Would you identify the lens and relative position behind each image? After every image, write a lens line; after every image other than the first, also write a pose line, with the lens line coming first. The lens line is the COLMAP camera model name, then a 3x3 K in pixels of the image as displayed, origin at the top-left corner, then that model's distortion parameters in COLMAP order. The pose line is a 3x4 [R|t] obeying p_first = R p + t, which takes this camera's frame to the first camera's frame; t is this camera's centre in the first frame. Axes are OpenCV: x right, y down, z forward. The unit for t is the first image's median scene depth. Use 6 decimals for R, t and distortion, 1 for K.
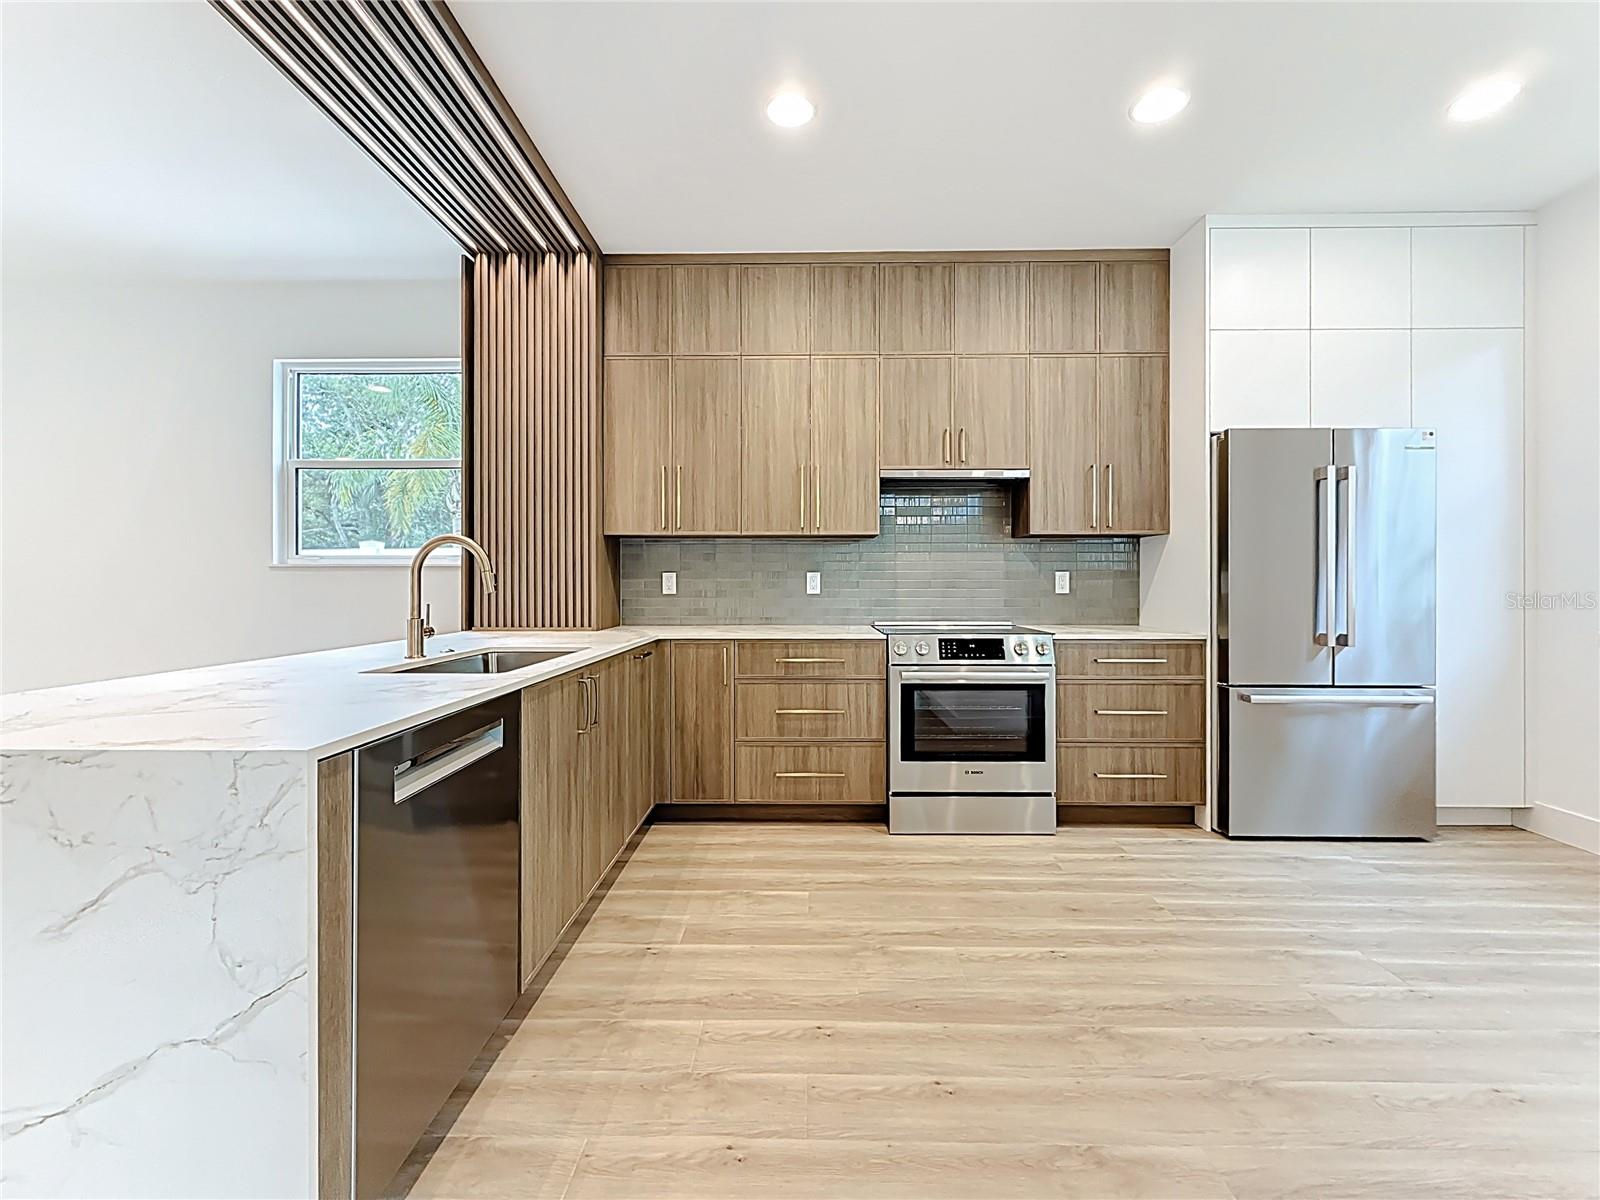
lens RADIAL K [[655.8, 0, 799.1], [0, 655.8, 585.1], [0, 0, 1]] dist [0.004978, -0.001678]
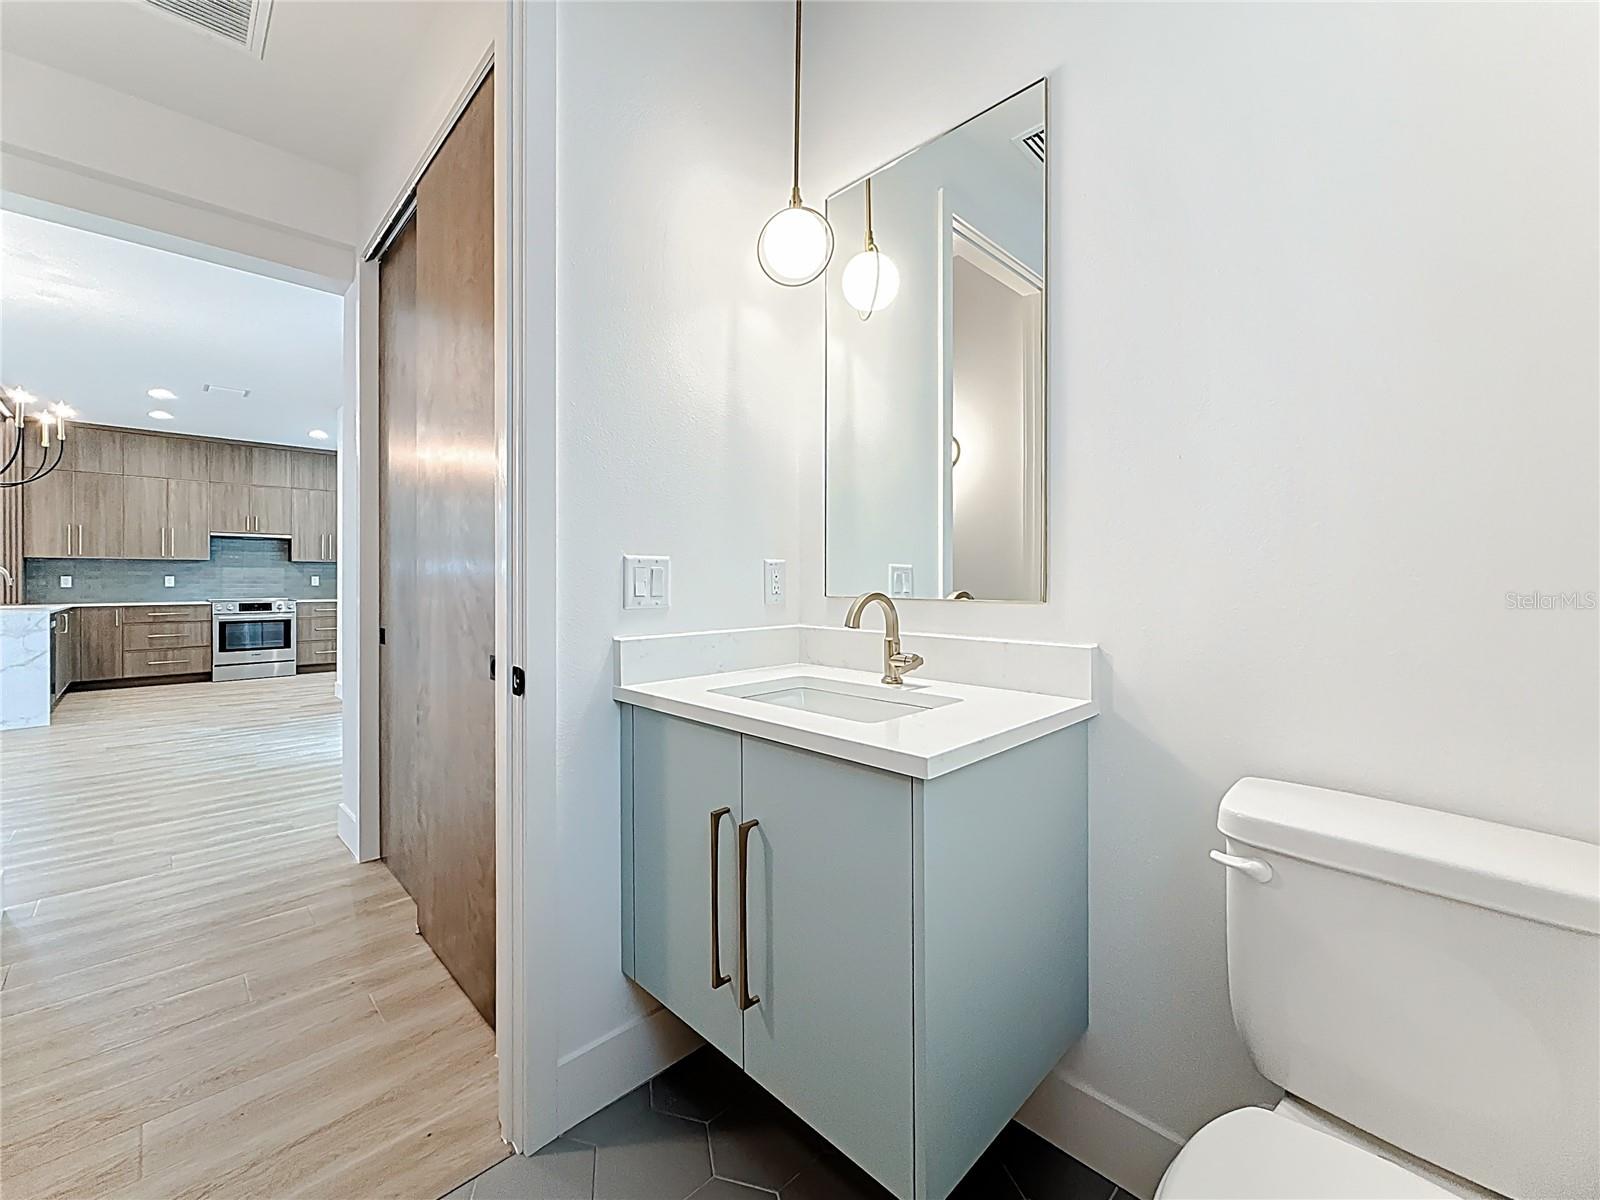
lens RADIAL K [[668.5, 0, 807.8], [0, 668.5, 580.2], [0, 0, 1]] dist [-0.000103, 0.000418]
pose [[0.702316, -0.000151, 0.711865, -0.080164], [0.002290, 0.999995, -0.002046, 0.002868], [-0.711862, 0.003067, 0.702313, -2.322245]]
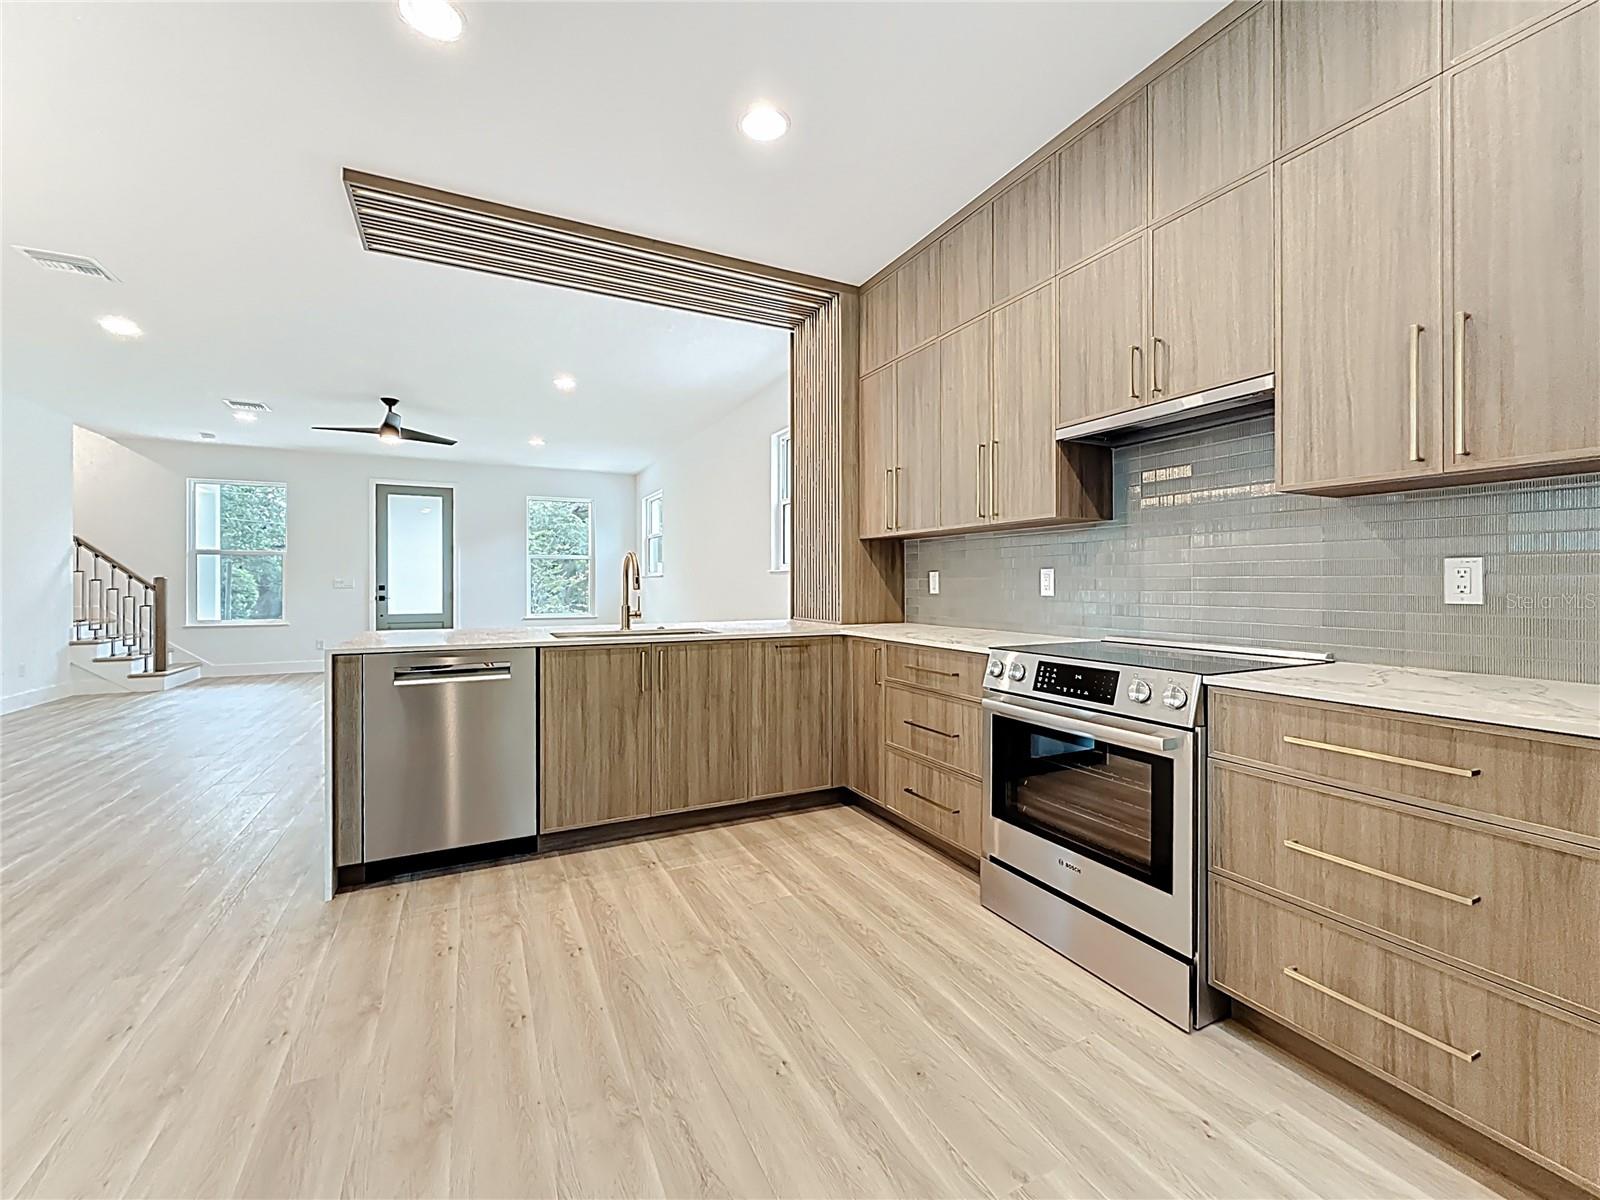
lens RADIAL K [[655.8, 0, 800.0], [0, 655.8, 581.8], [0, 0, 1]] dist [0.004978, -0.001678]
pose [[0.463229, -0.001696, -0.886237, 0.709580], [-0.000320, 0.999998, -0.002080, -0.002436], [0.886238, 0.001247, 0.463228, 0.434529]]
